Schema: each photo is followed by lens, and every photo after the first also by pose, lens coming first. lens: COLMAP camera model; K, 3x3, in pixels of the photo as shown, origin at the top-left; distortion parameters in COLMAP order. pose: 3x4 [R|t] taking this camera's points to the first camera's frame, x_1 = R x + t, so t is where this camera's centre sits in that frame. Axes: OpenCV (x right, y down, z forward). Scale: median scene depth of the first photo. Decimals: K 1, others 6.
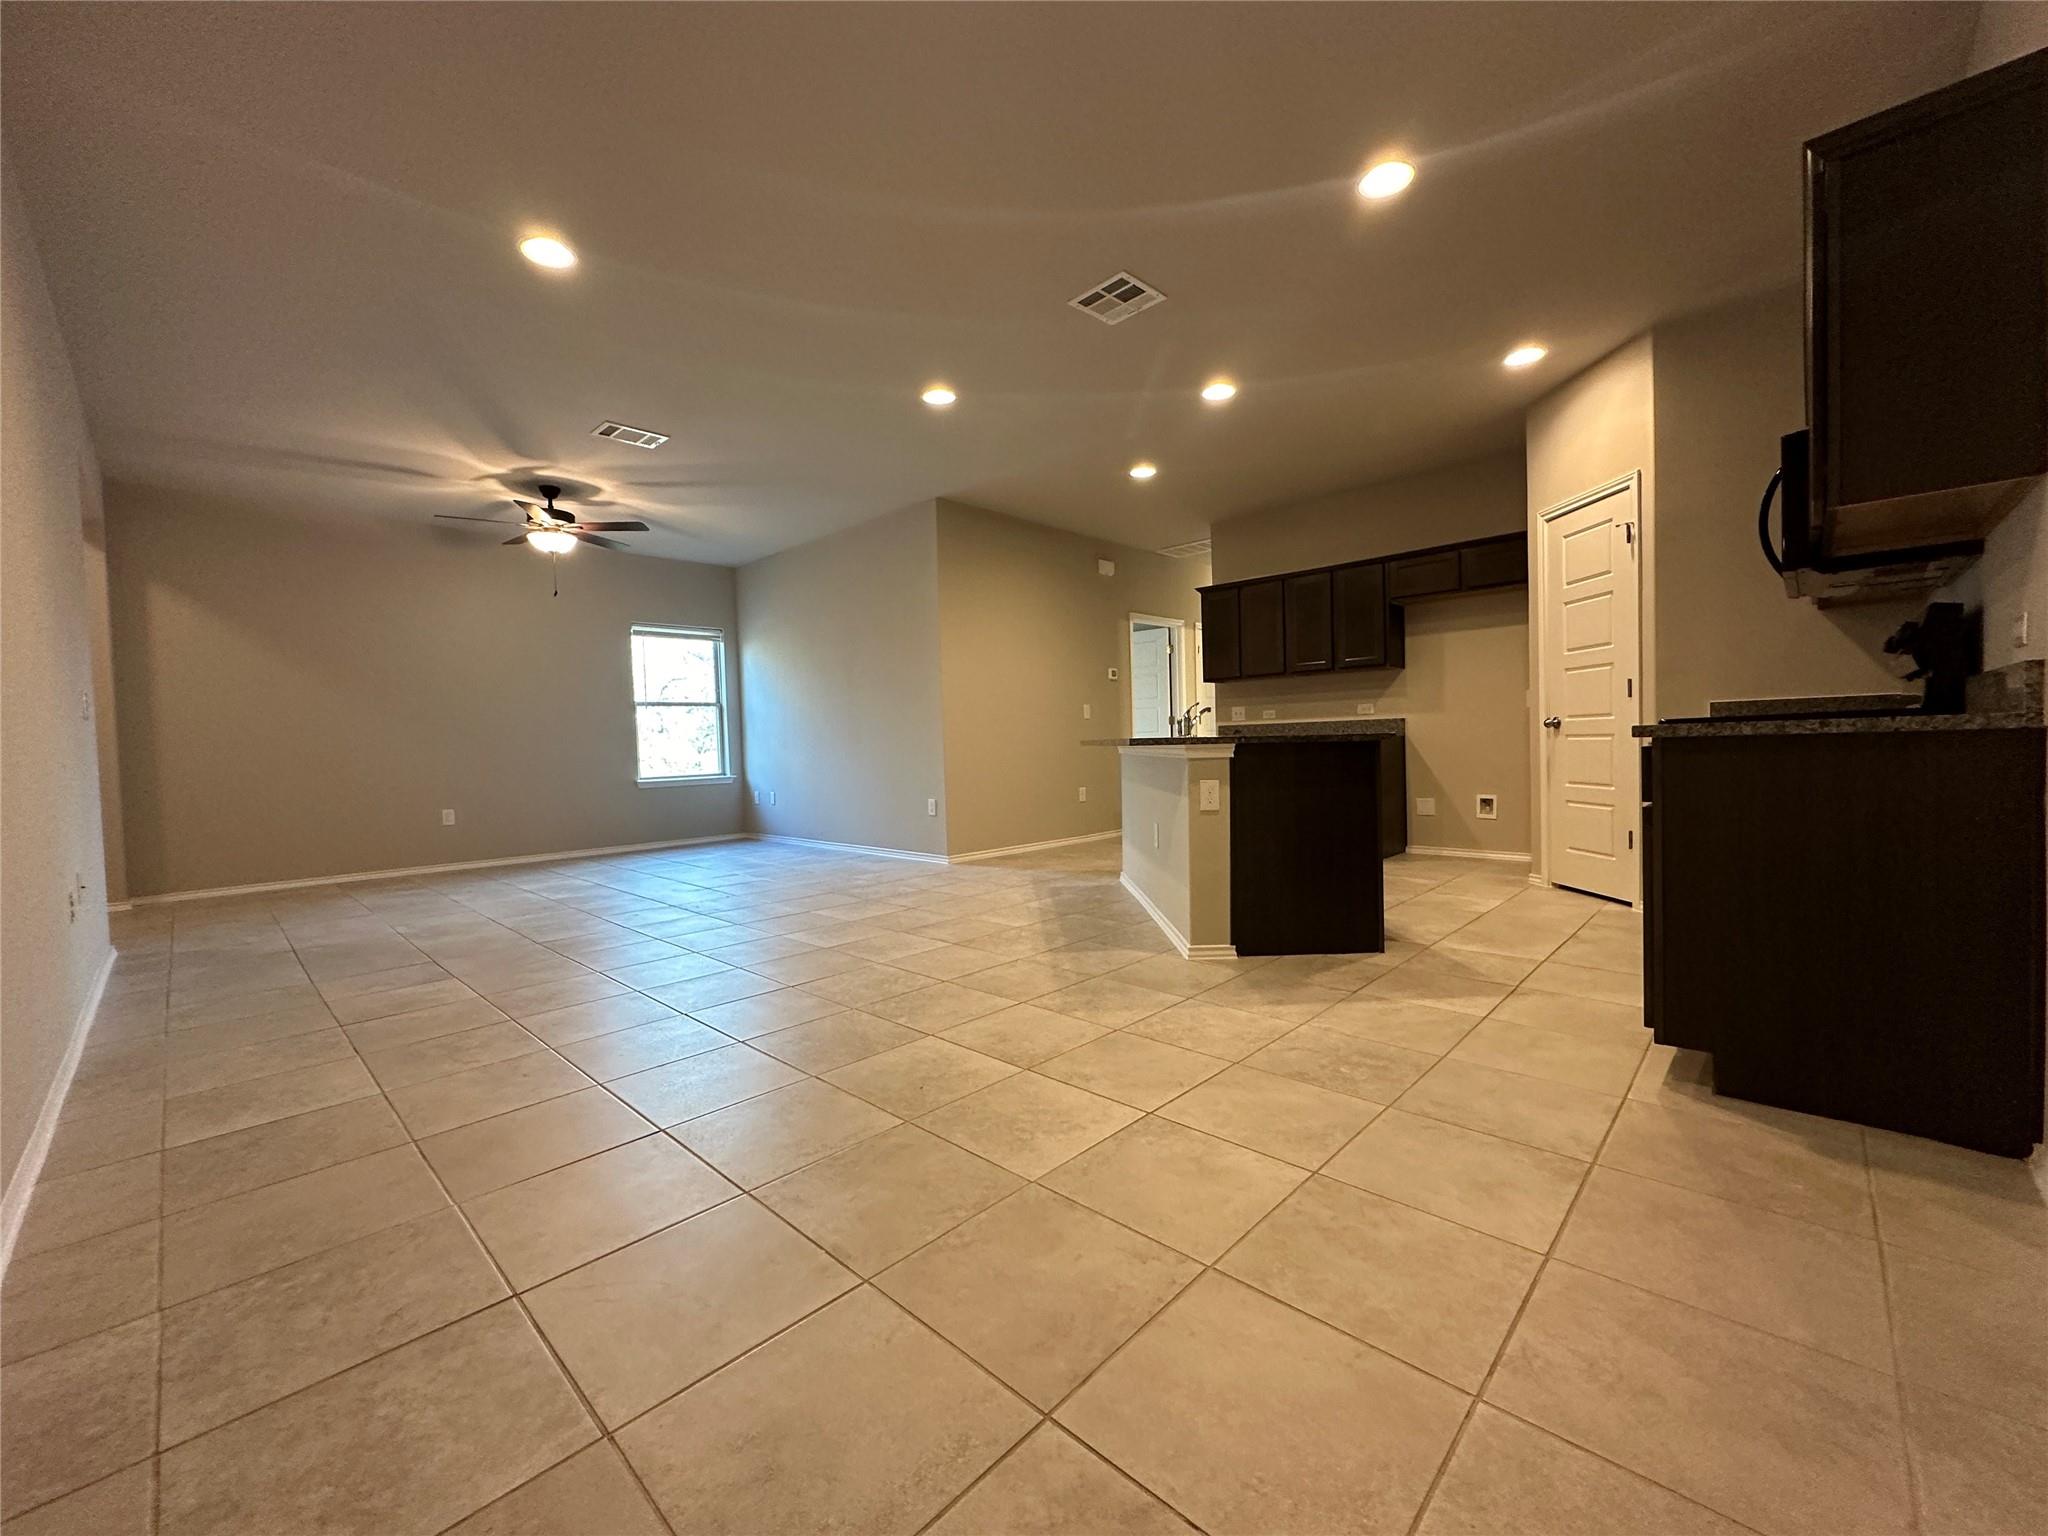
lens RADIAL K [[814.7, 0, 1026.1], [0, 814.7, 772.5], [0, 0, 1]] dist [-0.003675, 0.001493]
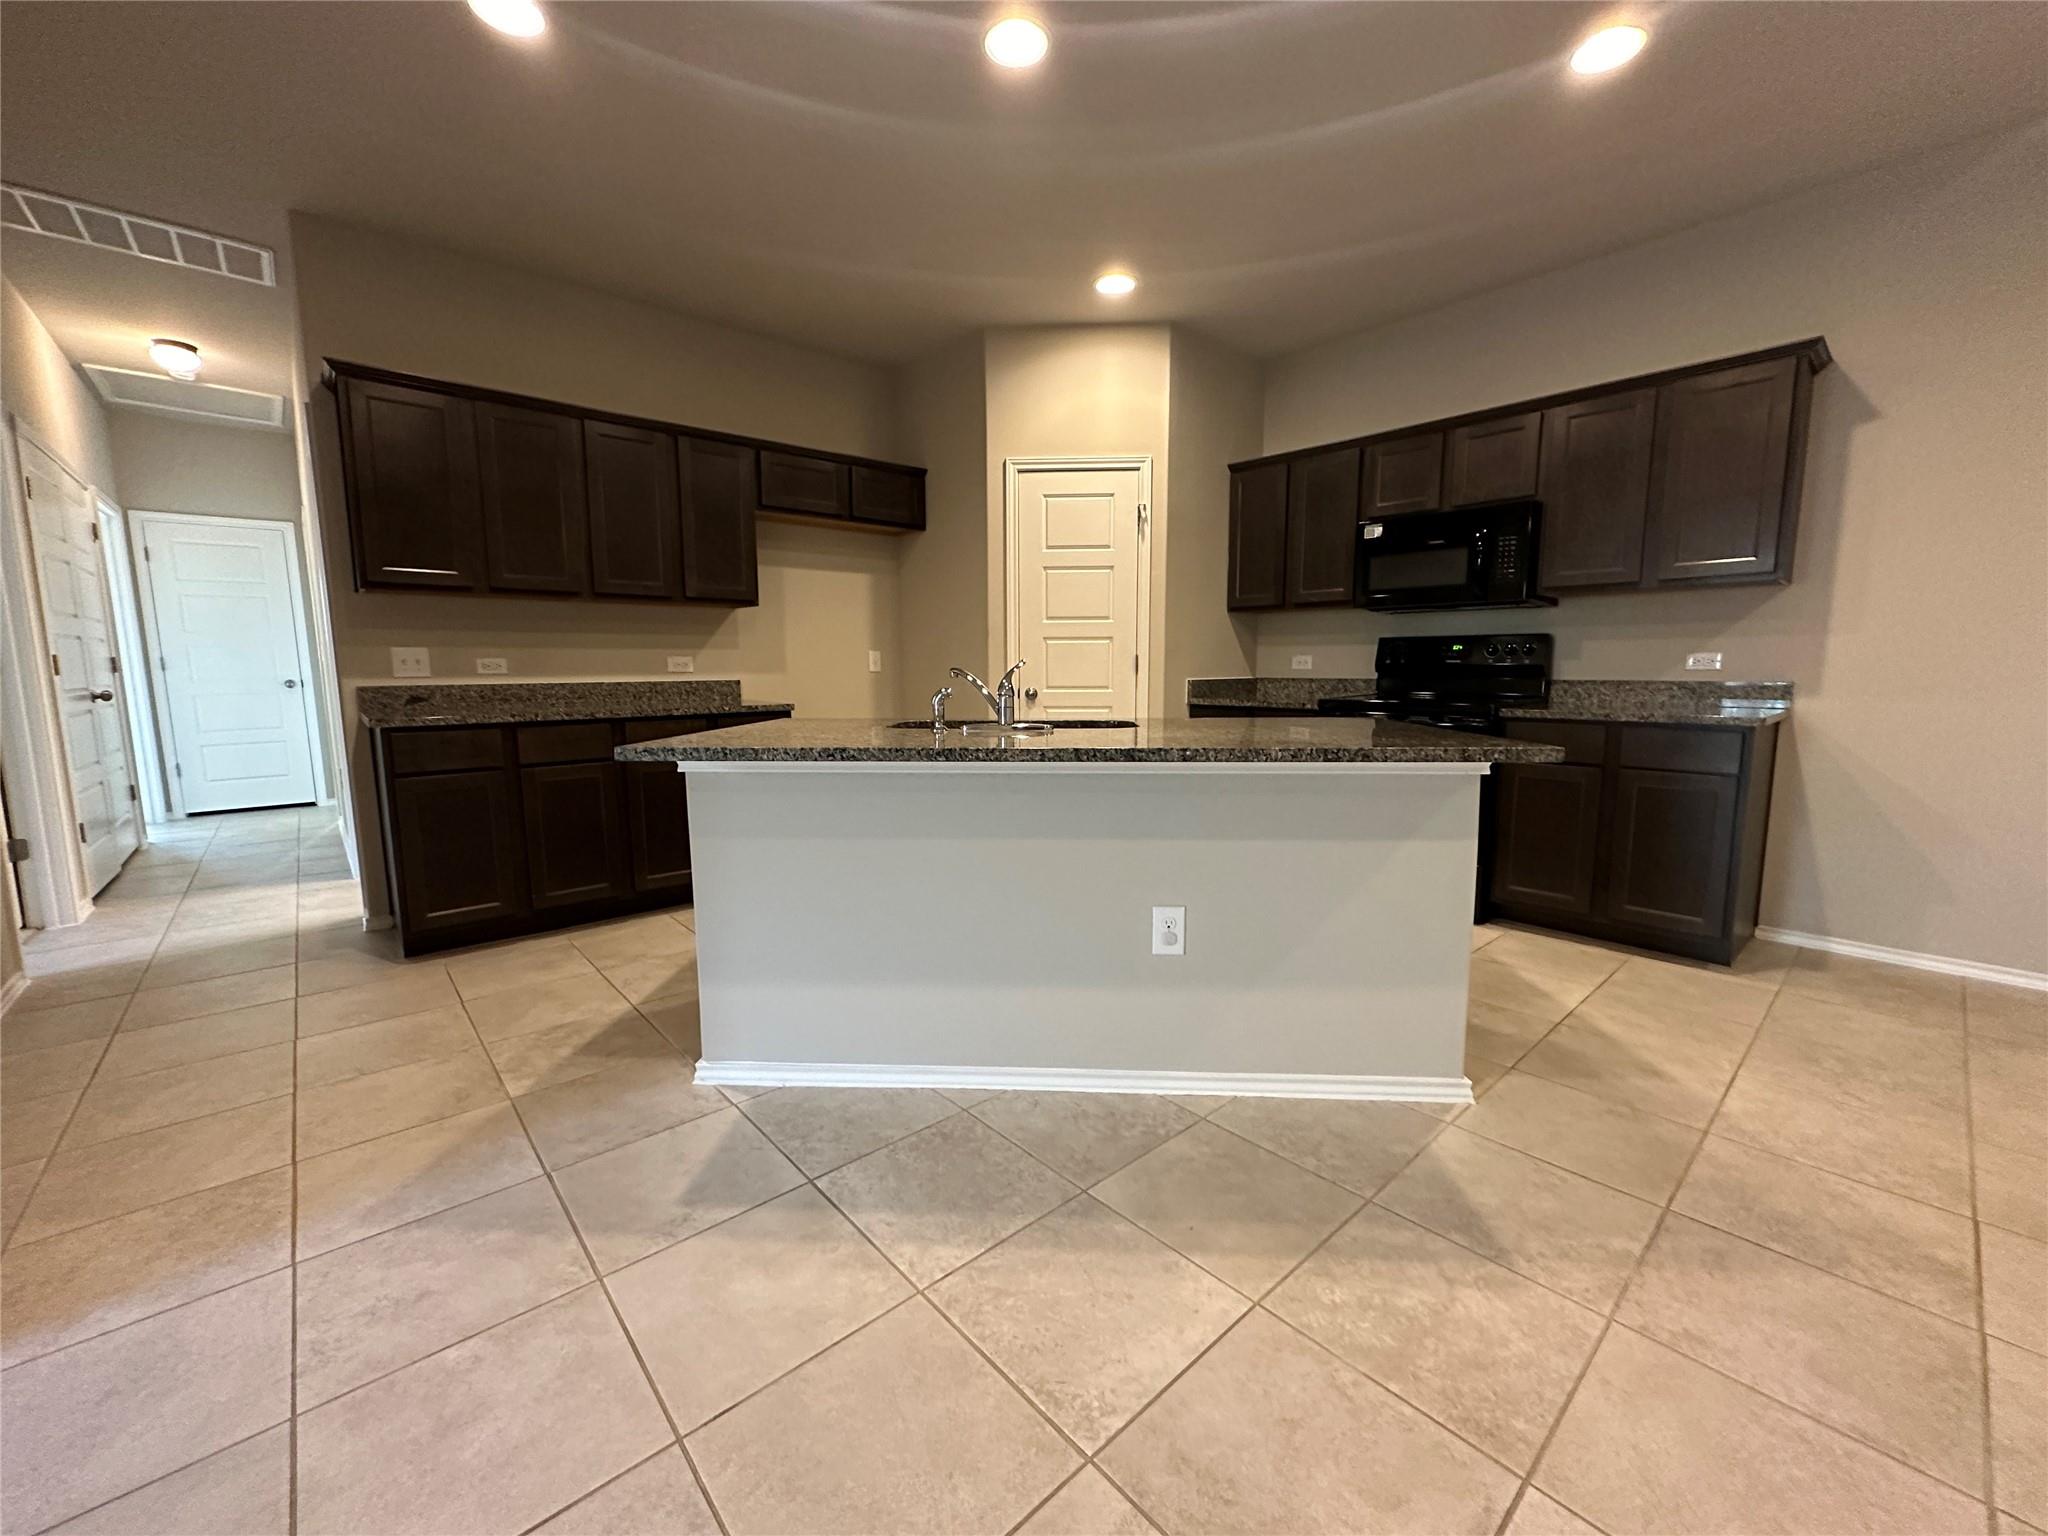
lens RADIAL K [[814.7, 0, 1027.7], [0, 814.7, 769.1], [0, 0, 1]] dist [-0.003675, 0.001493]
pose [[0.080394, -0.099071, 0.991827, -0.241441], [0.037478, 0.994645, 0.096314, -0.052920], [-0.996058, 0.029429, 0.083677, 0.754828]]
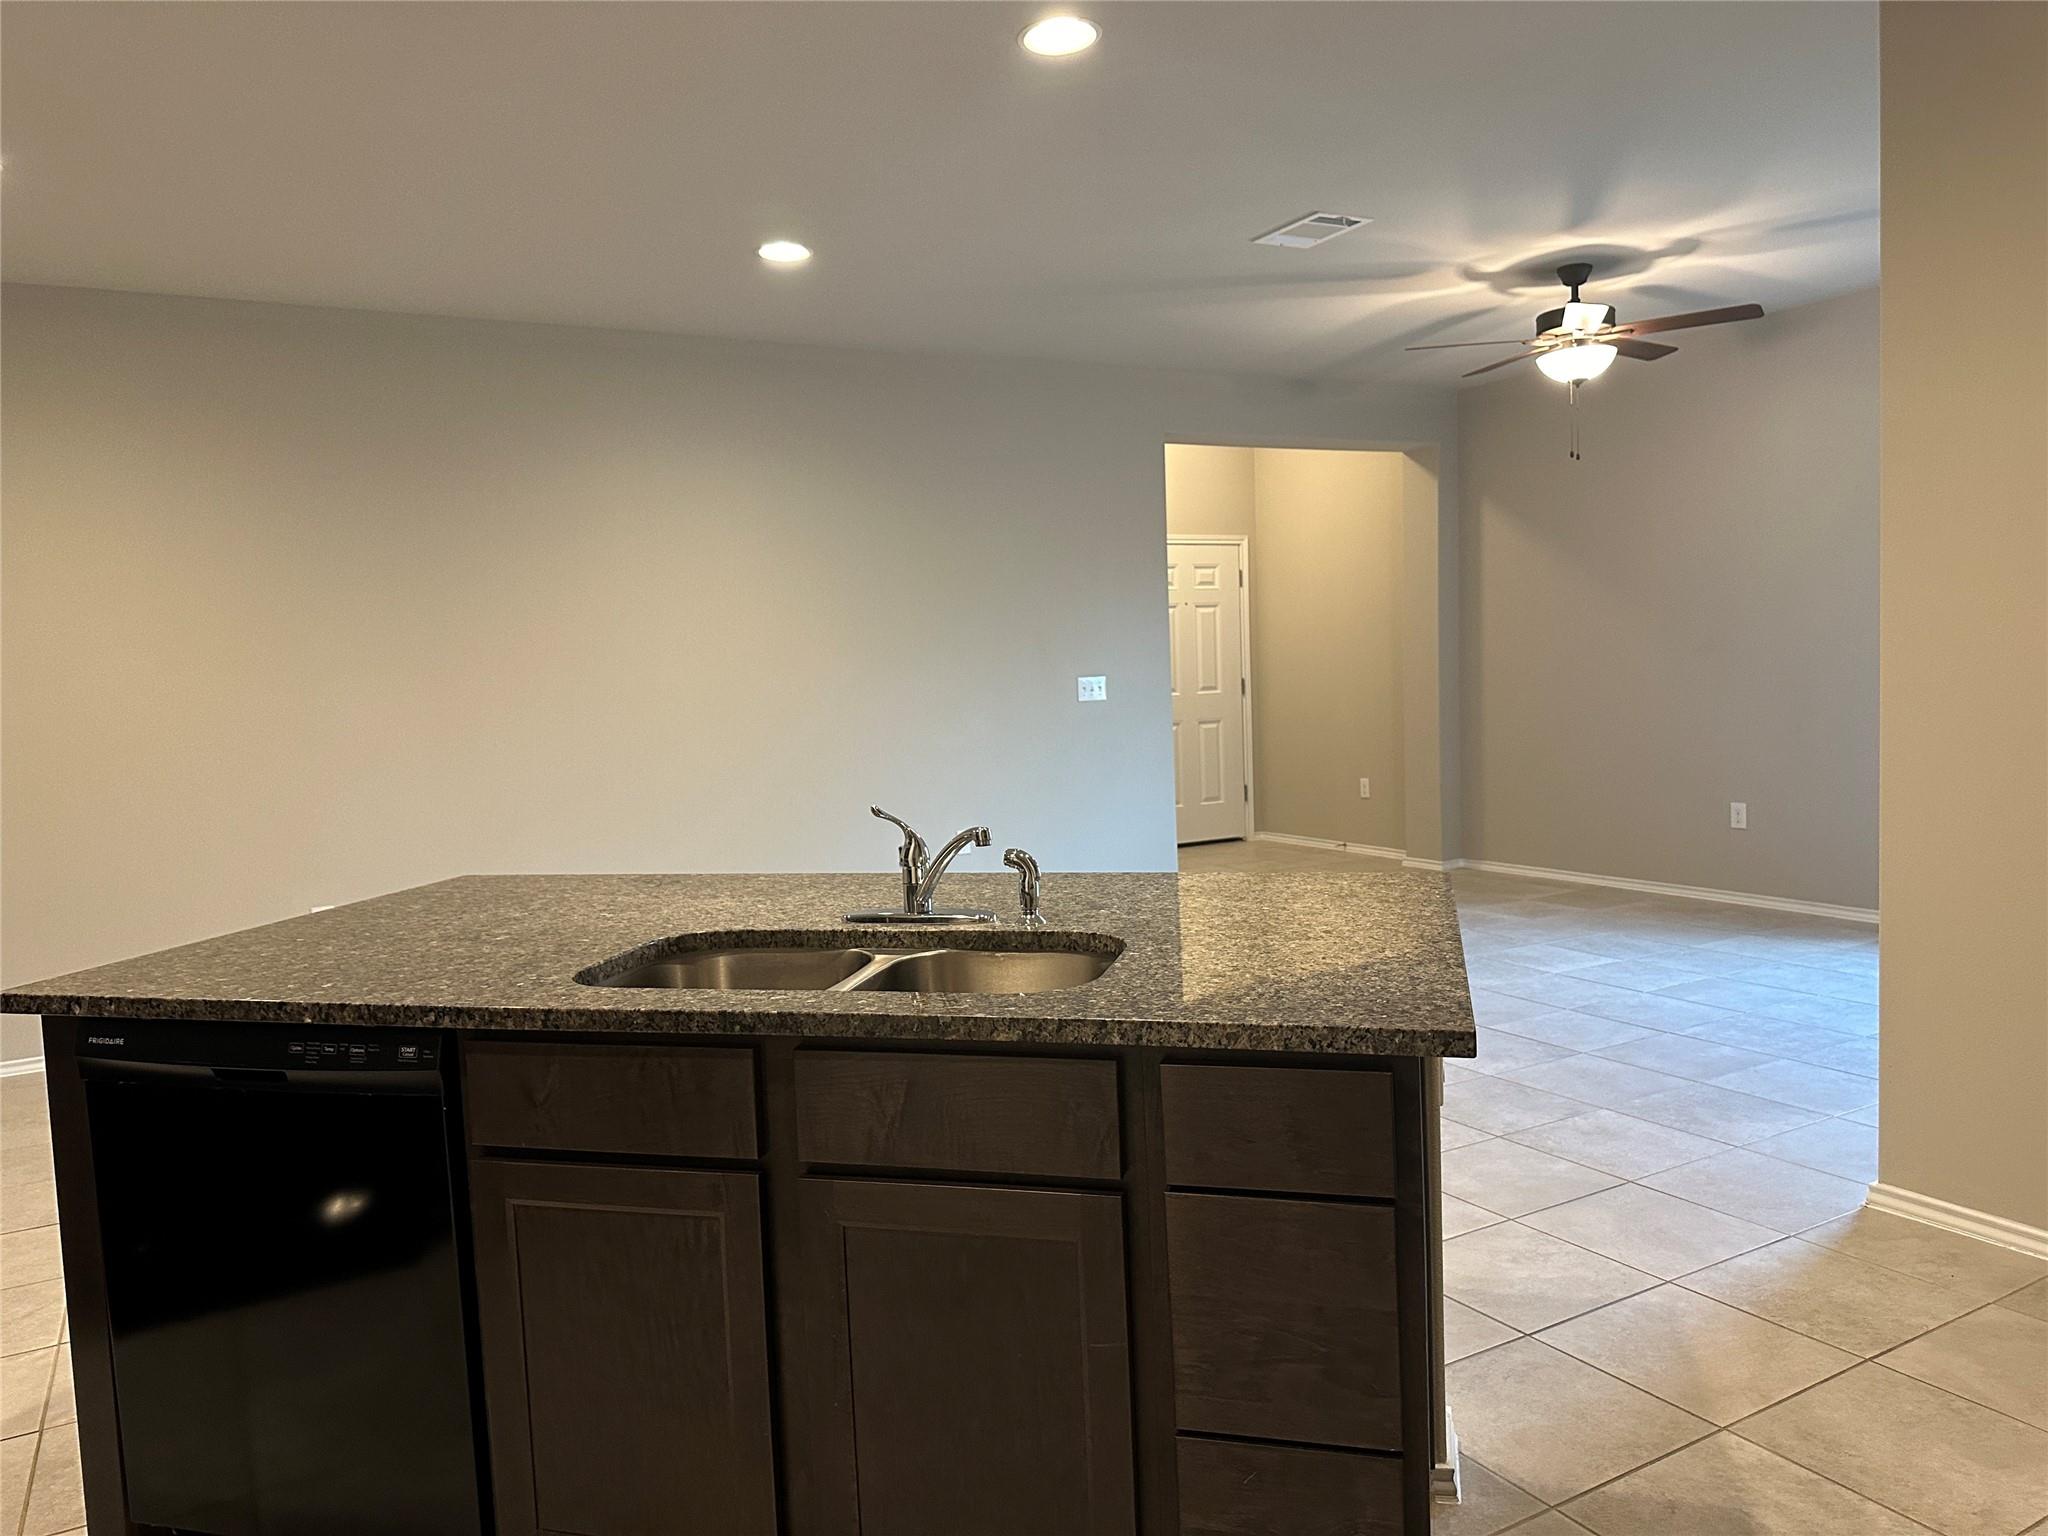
lens RADIAL K [[1445.4, 0, 1007.0], [0, 1445.4, 774.8], [0, 0, 1]] dist [0.046992, -0.053567]
pose [[-0.297123, 0.112312, -0.948211, 0.537065], [0.016906, 0.993521, 0.112381, -0.121777], [0.954689, 0.017360, -0.297097, 0.945009]]
